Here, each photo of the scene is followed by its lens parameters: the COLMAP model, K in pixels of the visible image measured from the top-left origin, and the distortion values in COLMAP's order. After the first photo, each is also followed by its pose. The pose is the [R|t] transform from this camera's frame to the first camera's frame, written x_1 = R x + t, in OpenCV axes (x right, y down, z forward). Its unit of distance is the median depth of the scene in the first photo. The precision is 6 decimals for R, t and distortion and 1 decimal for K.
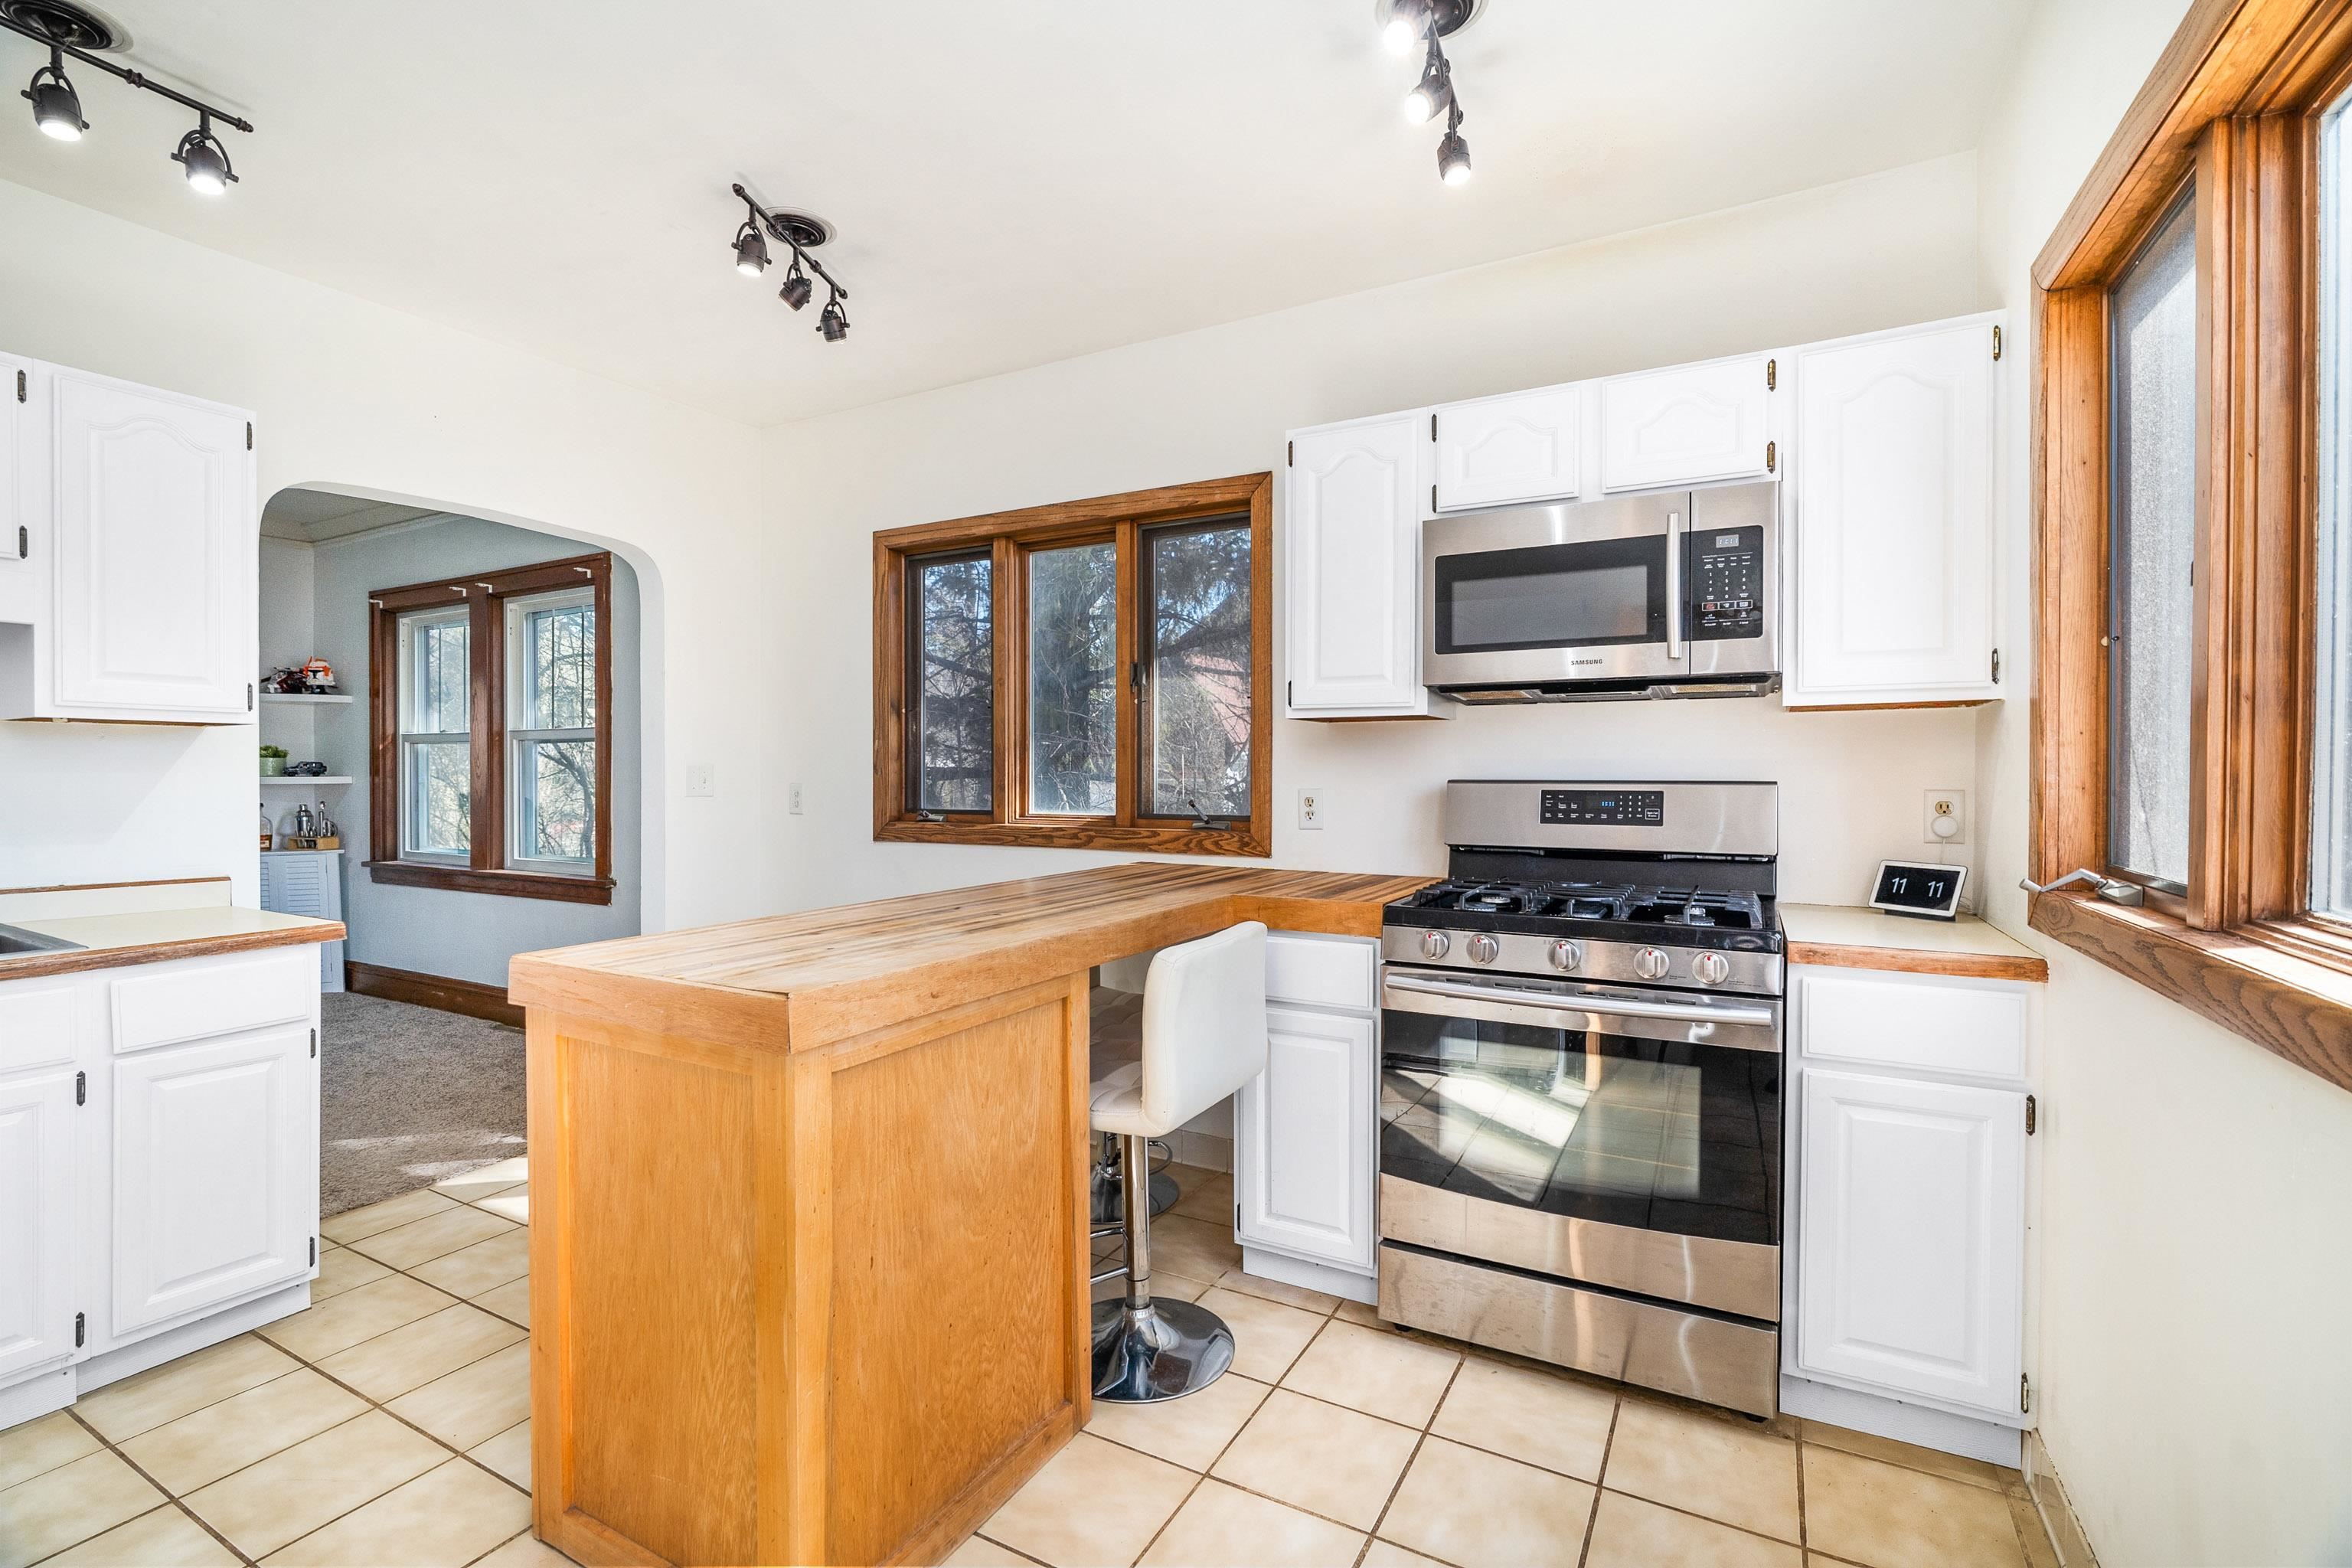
lens RADIAL K [[1065.9, 0, 1178.2], [0, 1065.9, 785.3], [0, 0, 1]] dist [-0.011248, 0.004748]
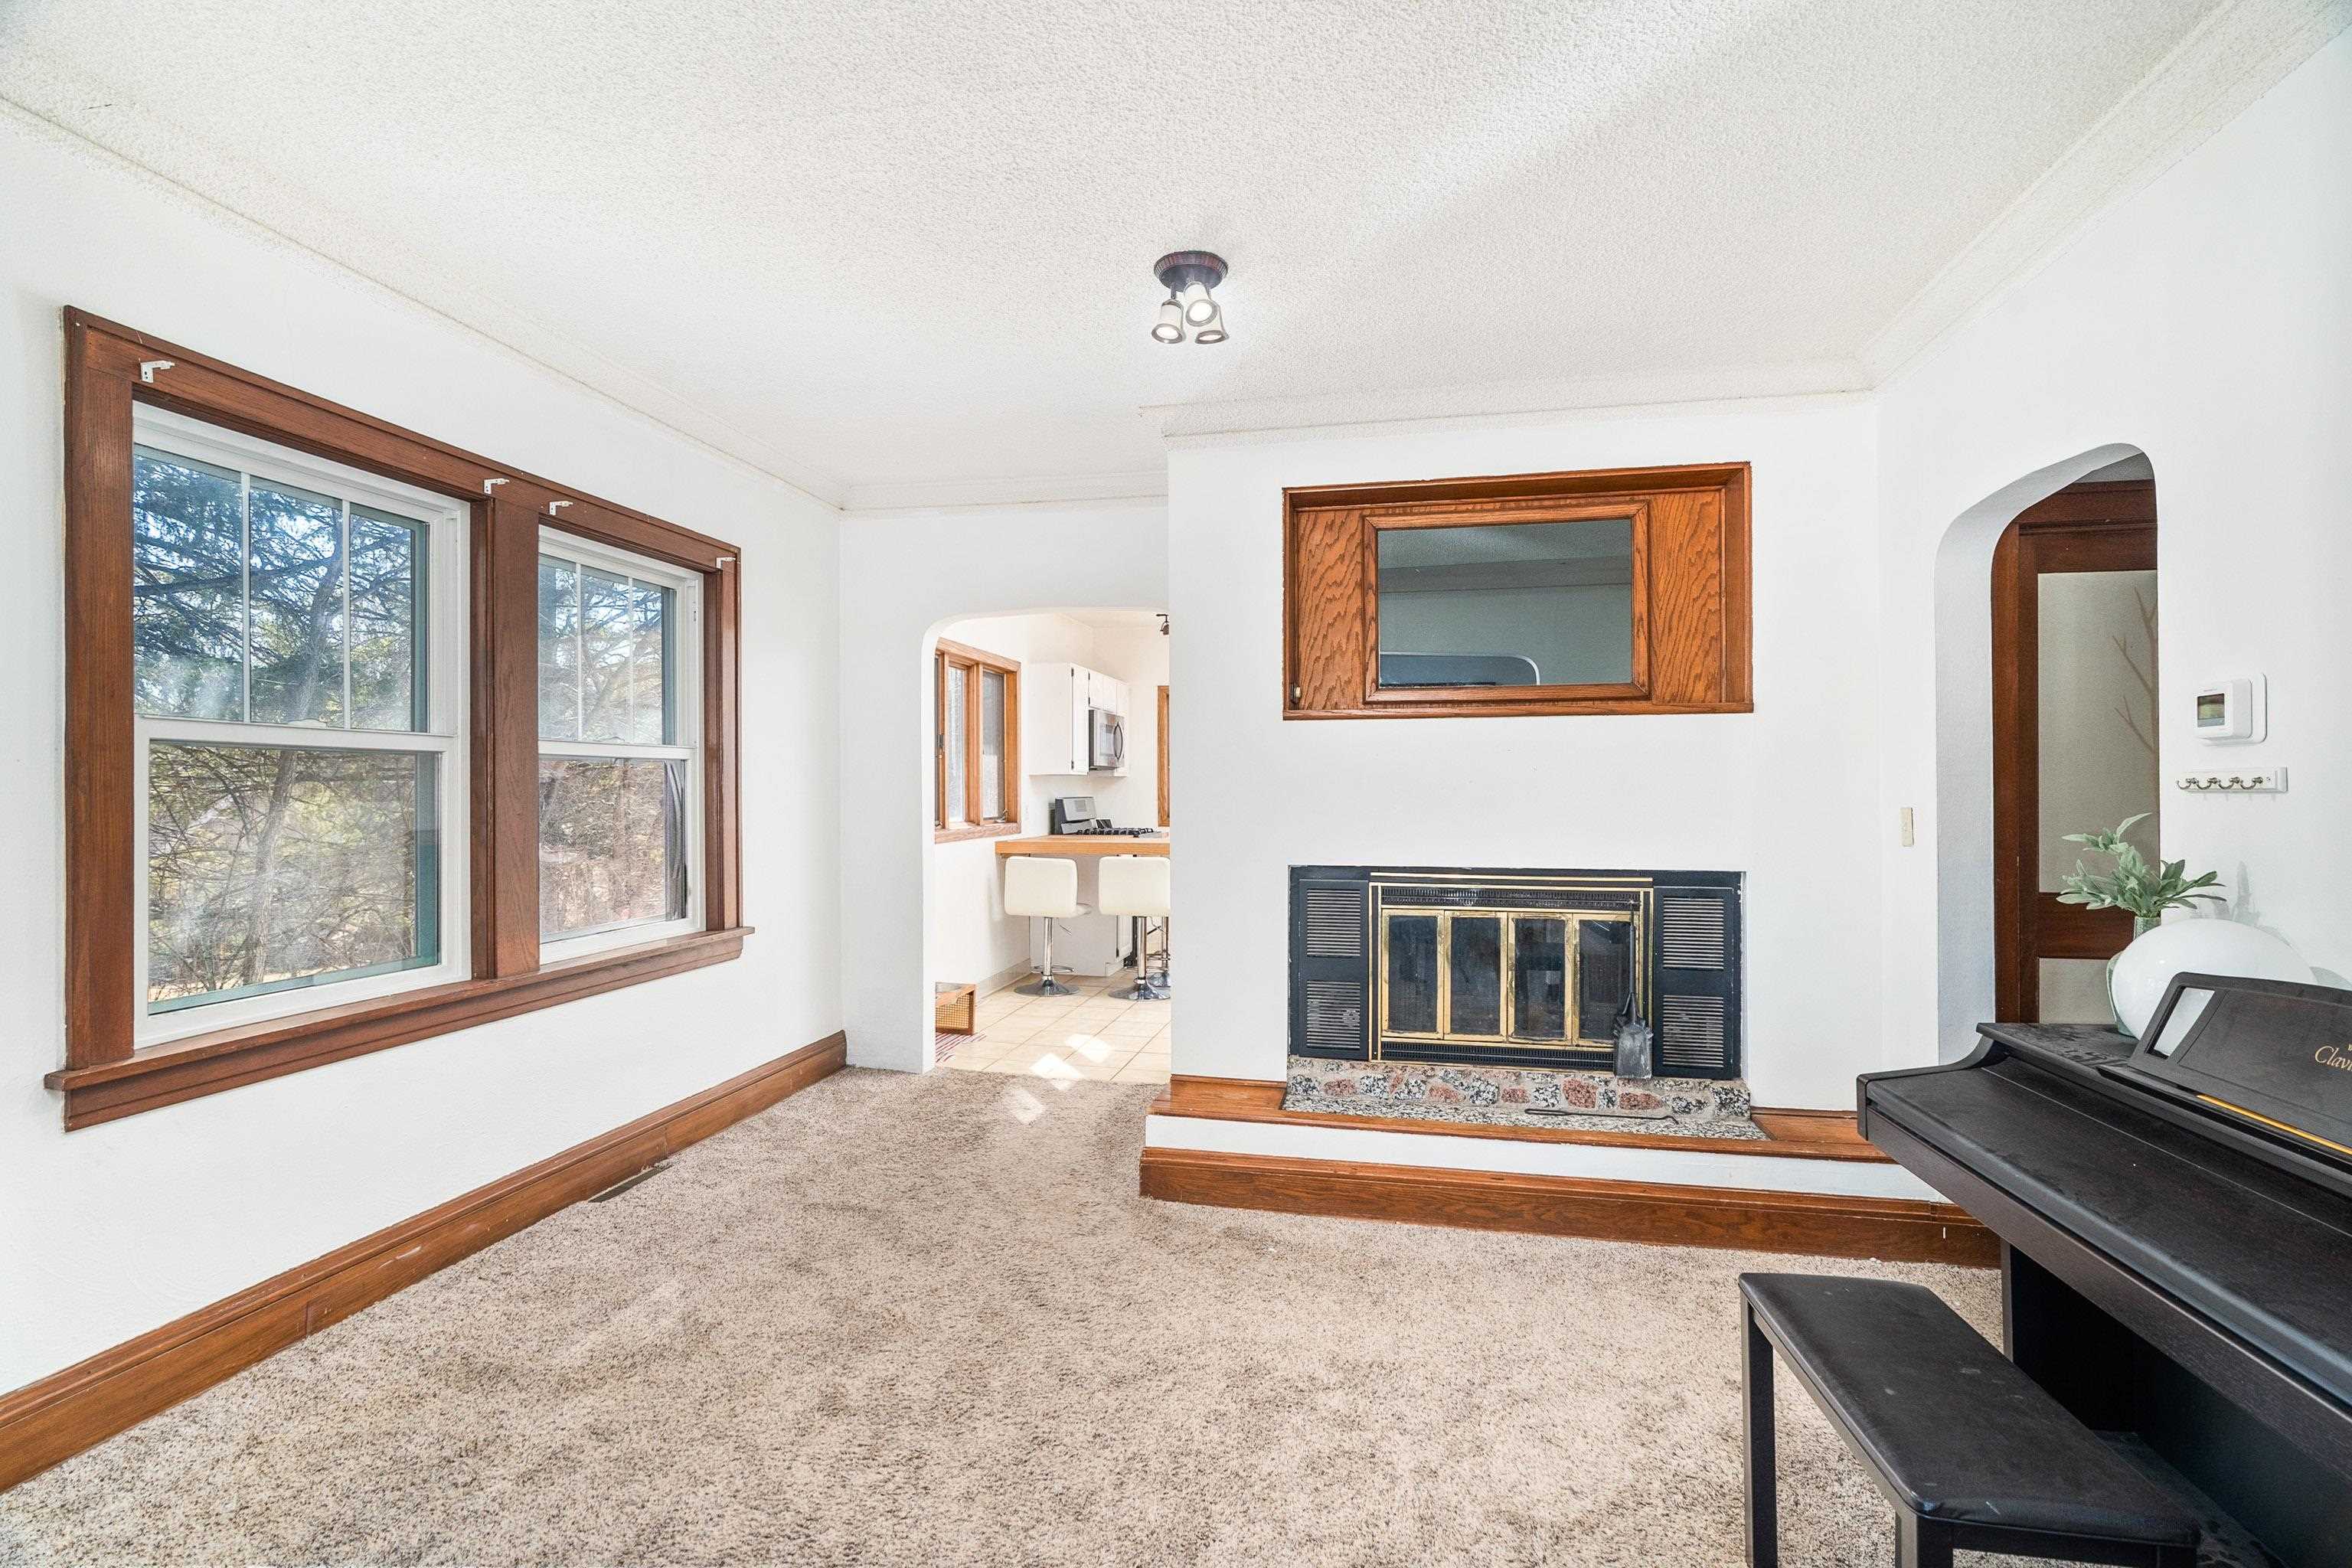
lens RADIAL K [[1065.9, 0, 1182.4], [0, 1065.9, 784.6], [0, 0, 1]] dist [-0.011248, 0.004748]
pose [[-0.296606, 0.006892, 0.954975, -2.073910], [0.020474, 0.999790, -0.000856, -0.026240], [-0.954781, 0.019298, -0.296684, 1.292630]]
